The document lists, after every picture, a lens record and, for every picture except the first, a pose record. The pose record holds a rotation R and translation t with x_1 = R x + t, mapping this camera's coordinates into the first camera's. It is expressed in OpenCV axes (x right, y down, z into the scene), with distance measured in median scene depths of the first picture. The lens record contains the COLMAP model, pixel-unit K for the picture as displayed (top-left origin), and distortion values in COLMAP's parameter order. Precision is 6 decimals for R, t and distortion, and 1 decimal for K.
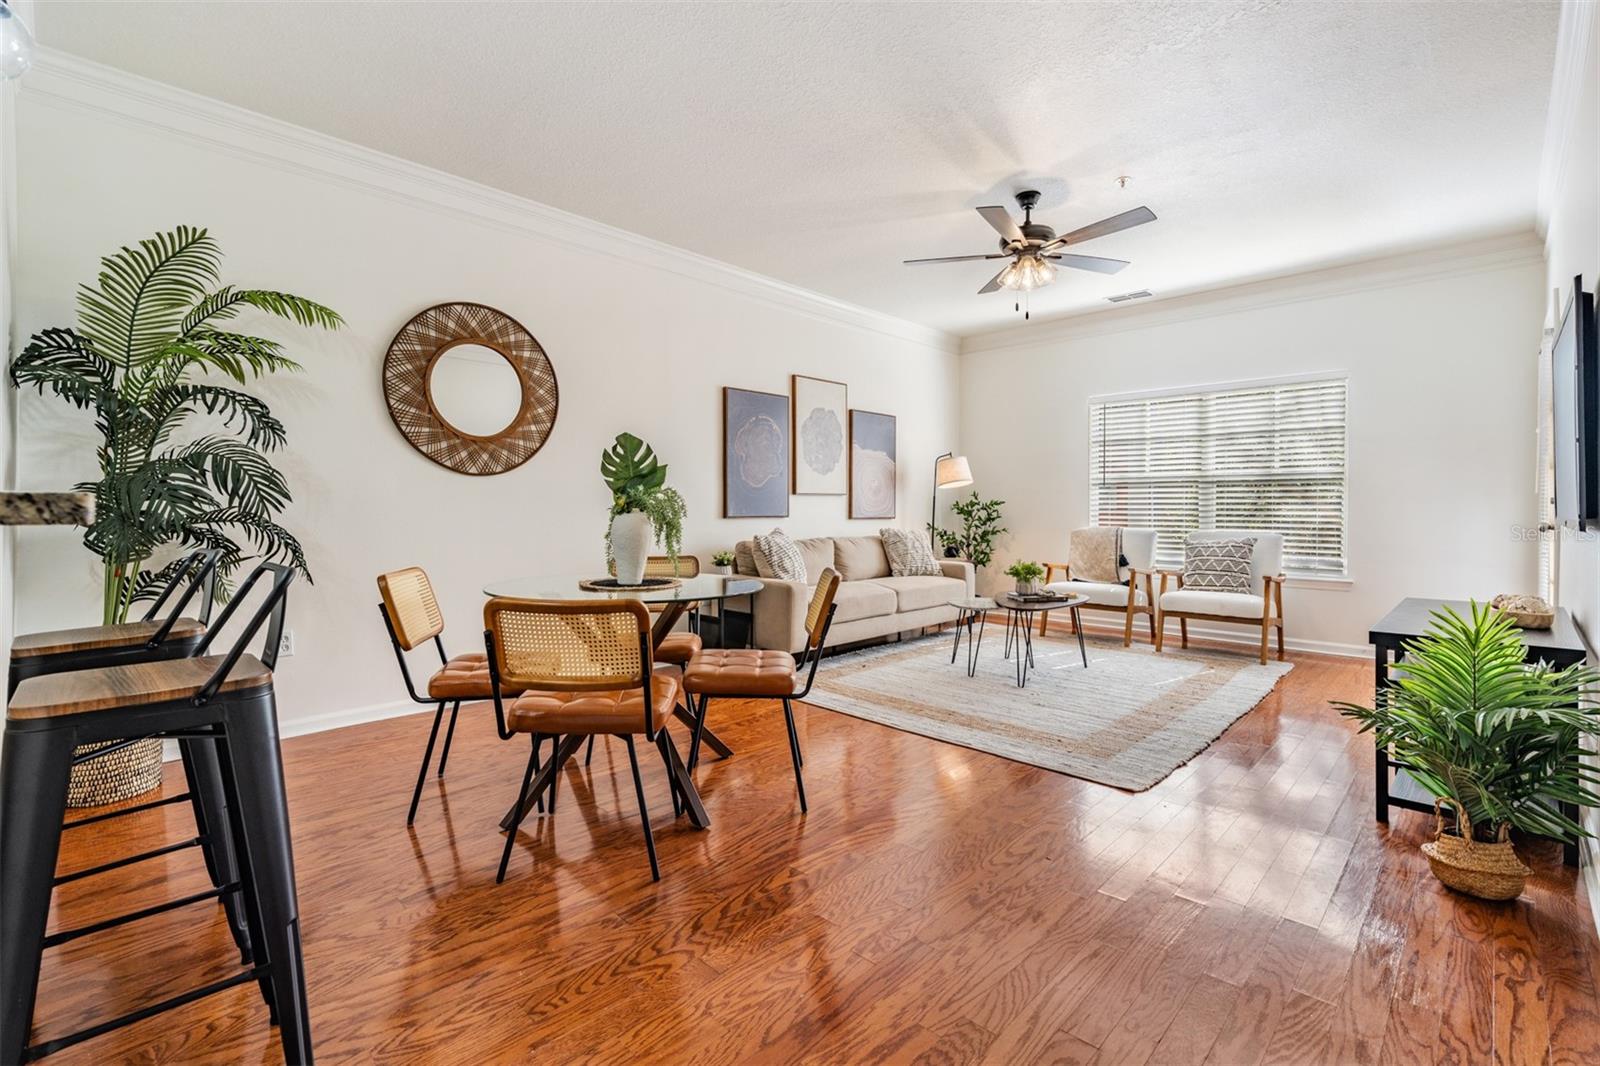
lens RADIAL K [[710.4, 0, 792.3], [0, 710.4, 511.9], [0, 0, 1]] dist [0.000553, -0.000099]
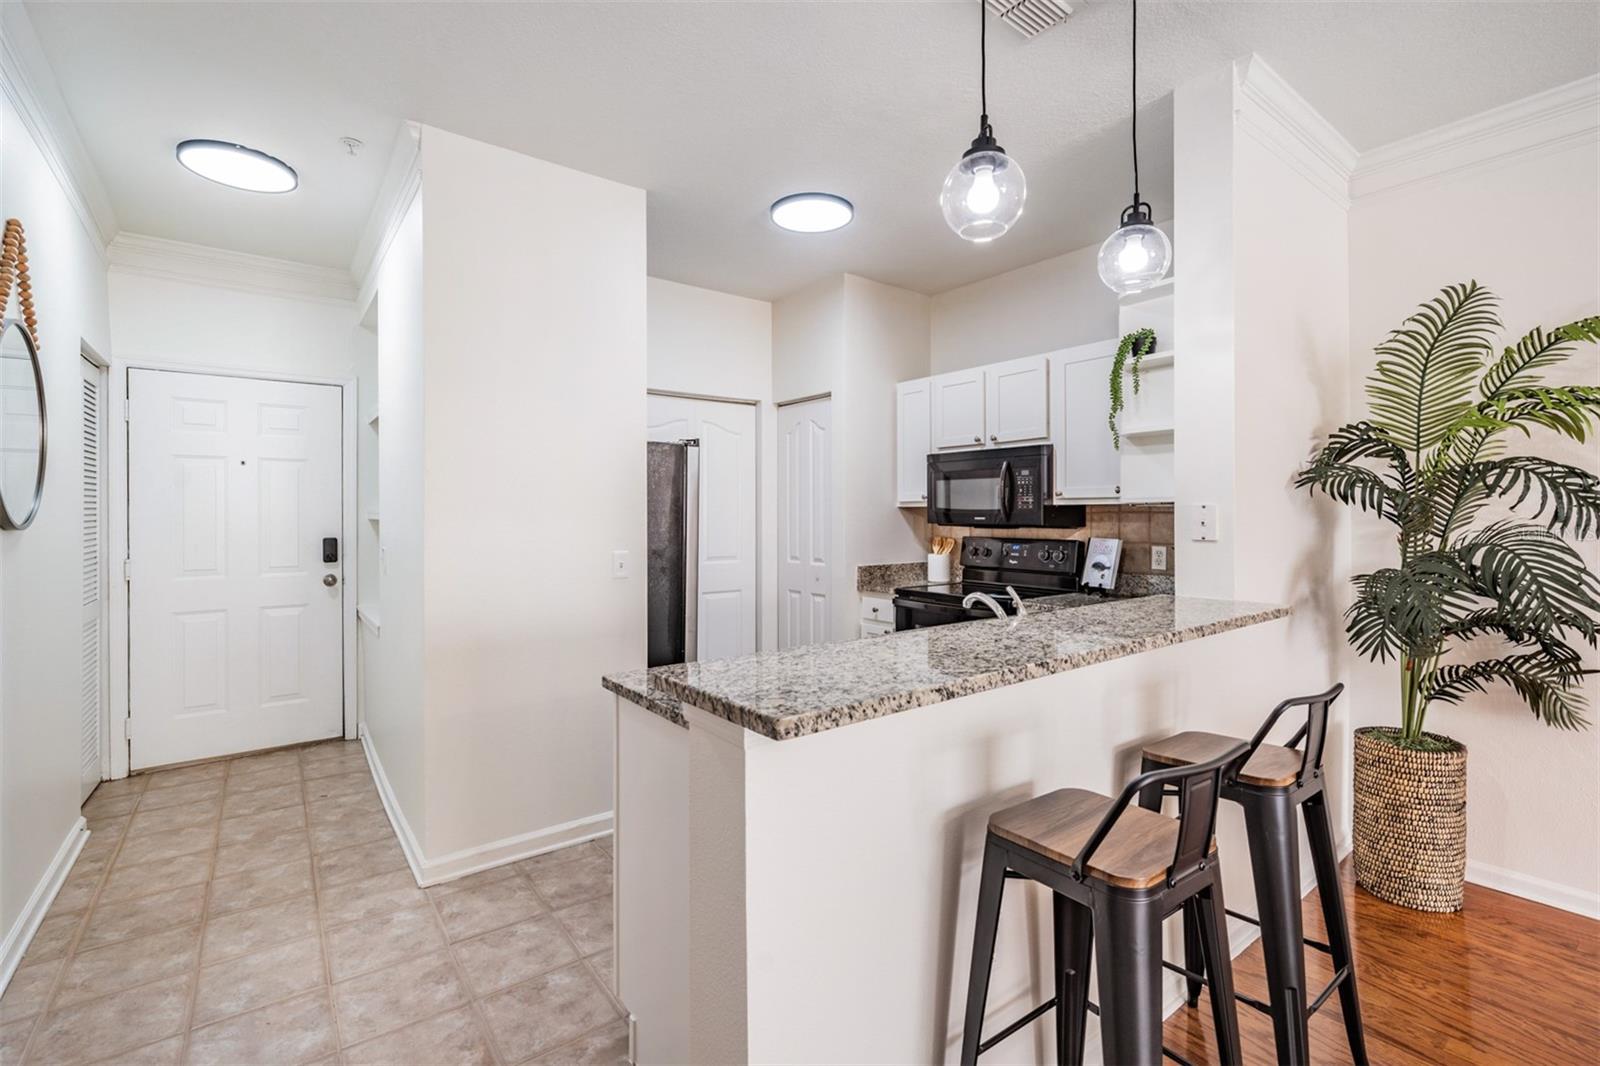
lens RADIAL K [[710.4, 0, 792.3], [0, 710.4, 511.9], [0, 0, 1]] dist [0.000553, -0.000099]
pose [[-0.147898, -0.004639, -0.988992, 0.054716], [-0.001761, 0.999989, -0.004427, -0.052433], [0.989001, 0.001087, -0.147905, 0.144601]]
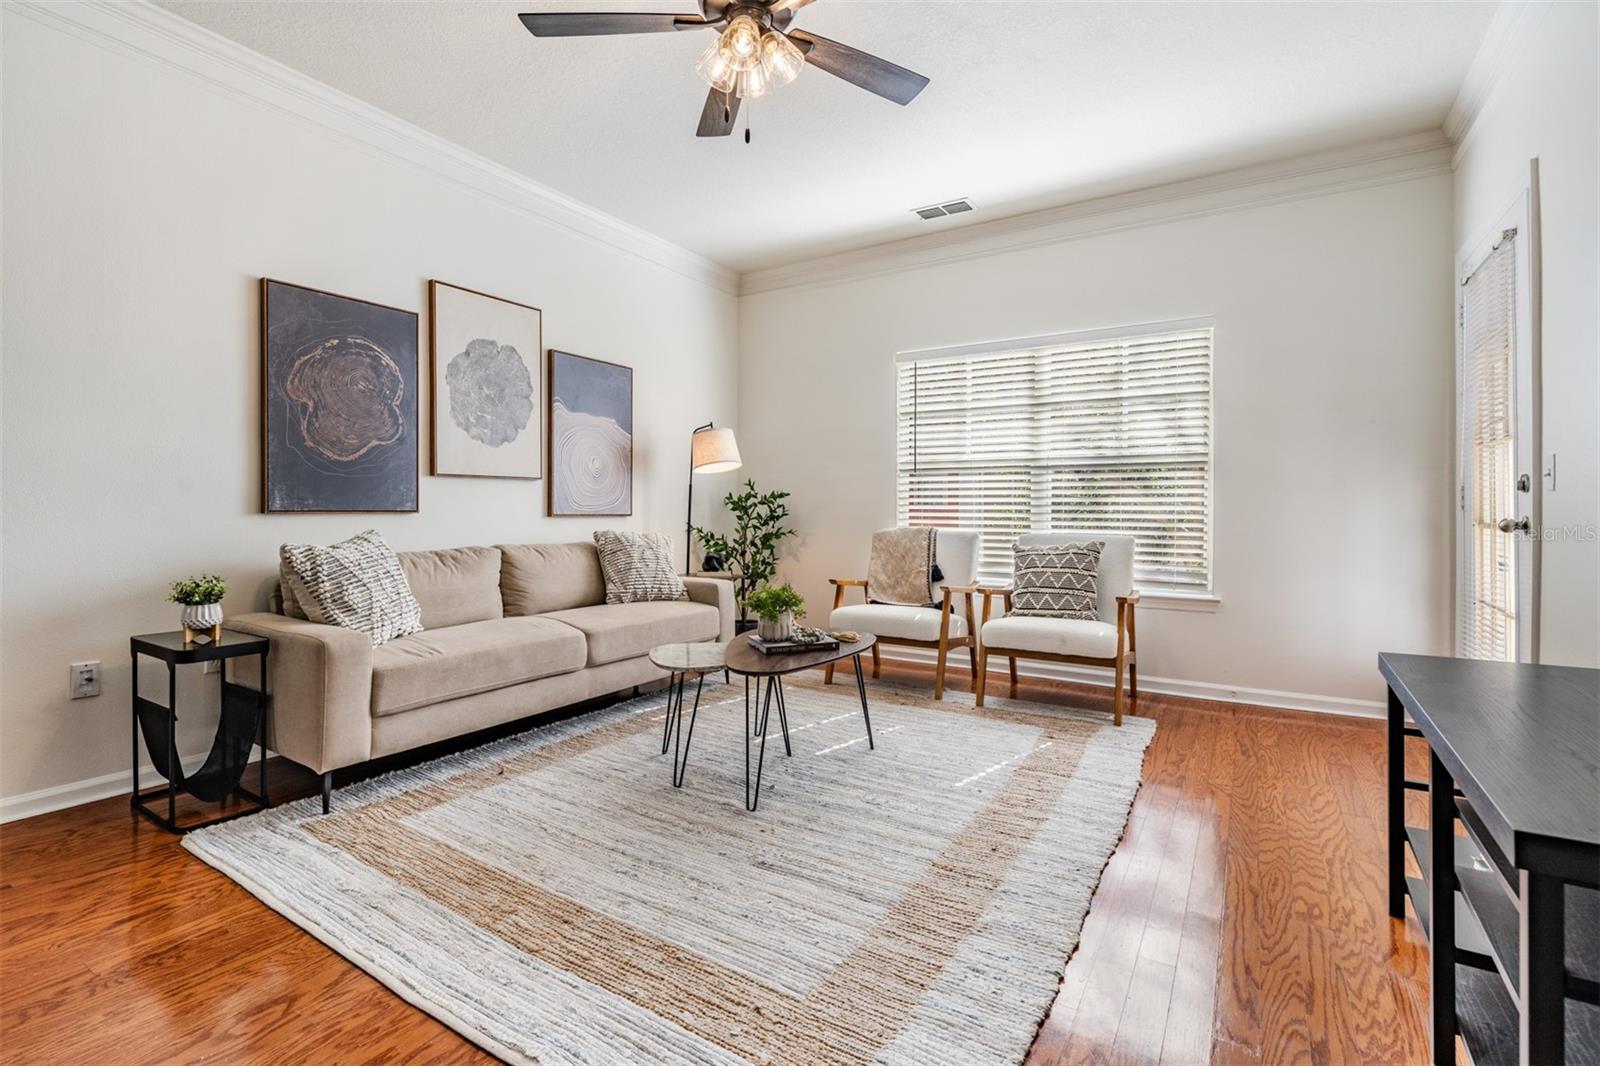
lens RADIAL K [[726.4, 0, 796.3], [0, 726.4, 509.3], [0, 0, 1]] dist [0.000835, -0.000048]
pose [[0.976949, 0.002101, 0.213463, 0.172733], [-0.001003, 0.999986, -0.005251, 0.007139], [-0.213471, 0.004916, 0.976937, 0.315073]]
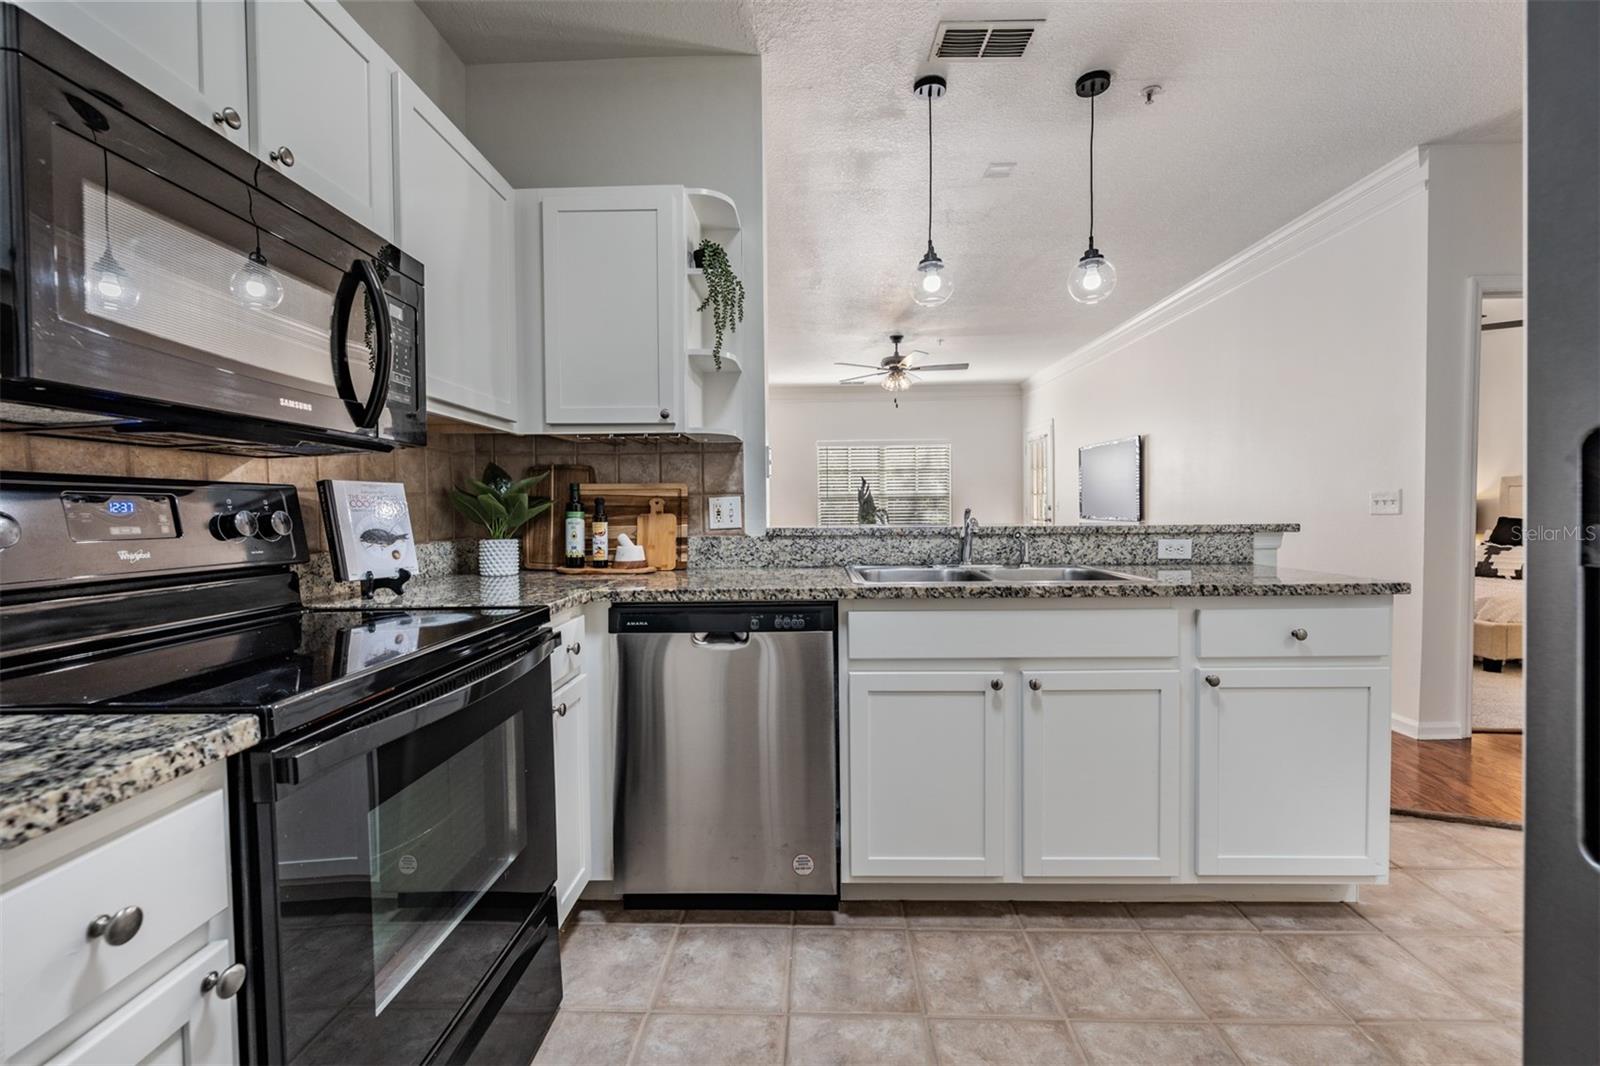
lens RADIAL K [[663.1, 0, 800.0], [0, 663.1, 533.0], [0, 0, 1]] dist [0.000164, -0.000021]
pose [[0.729065, -0.035366, 0.683530, -0.678582], [0.016239, 0.999277, 0.034382, -0.015921], [-0.684252, -0.013967, 0.729112, -0.023176]]
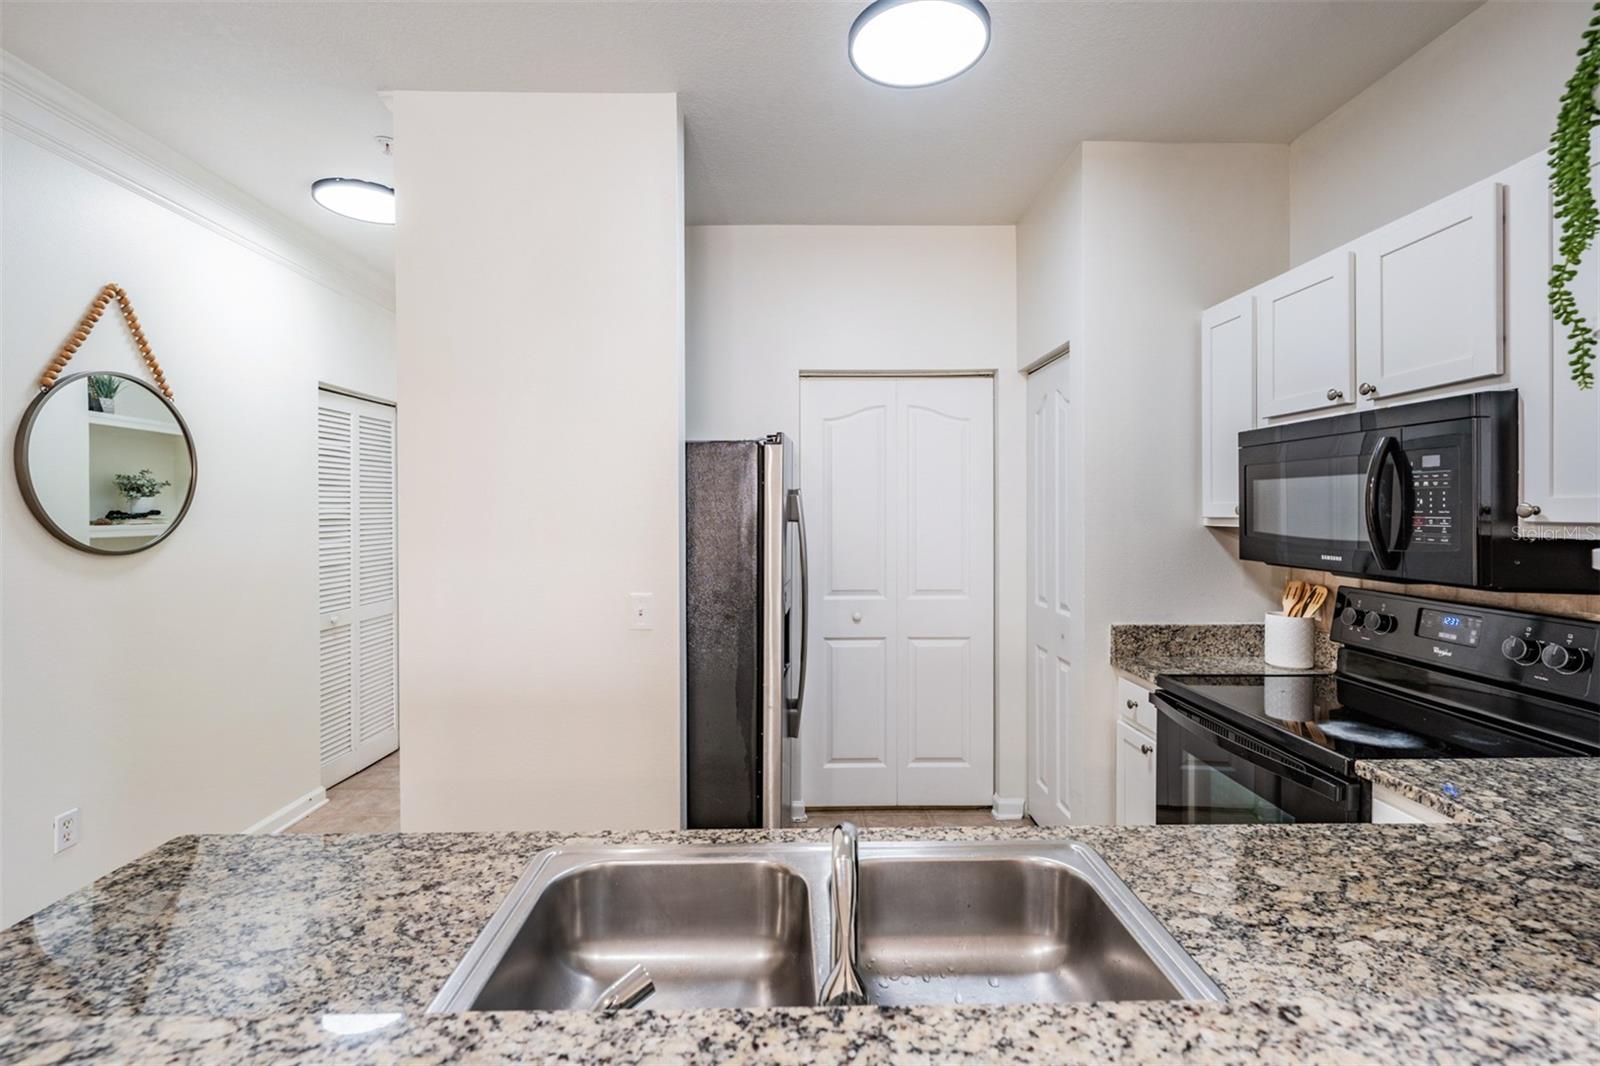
lens RADIAL K [[710.4, 0, 792.3], [0, 710.4, 511.9], [0, 0, 1]] dist [0.000553, -0.000099]
pose [[-0.704055, 0.001290, -0.710144, -0.238156], [-0.001140, 0.999995, 0.002947, -0.071753], [0.710145, 0.002884, -0.704050, 0.277277]]
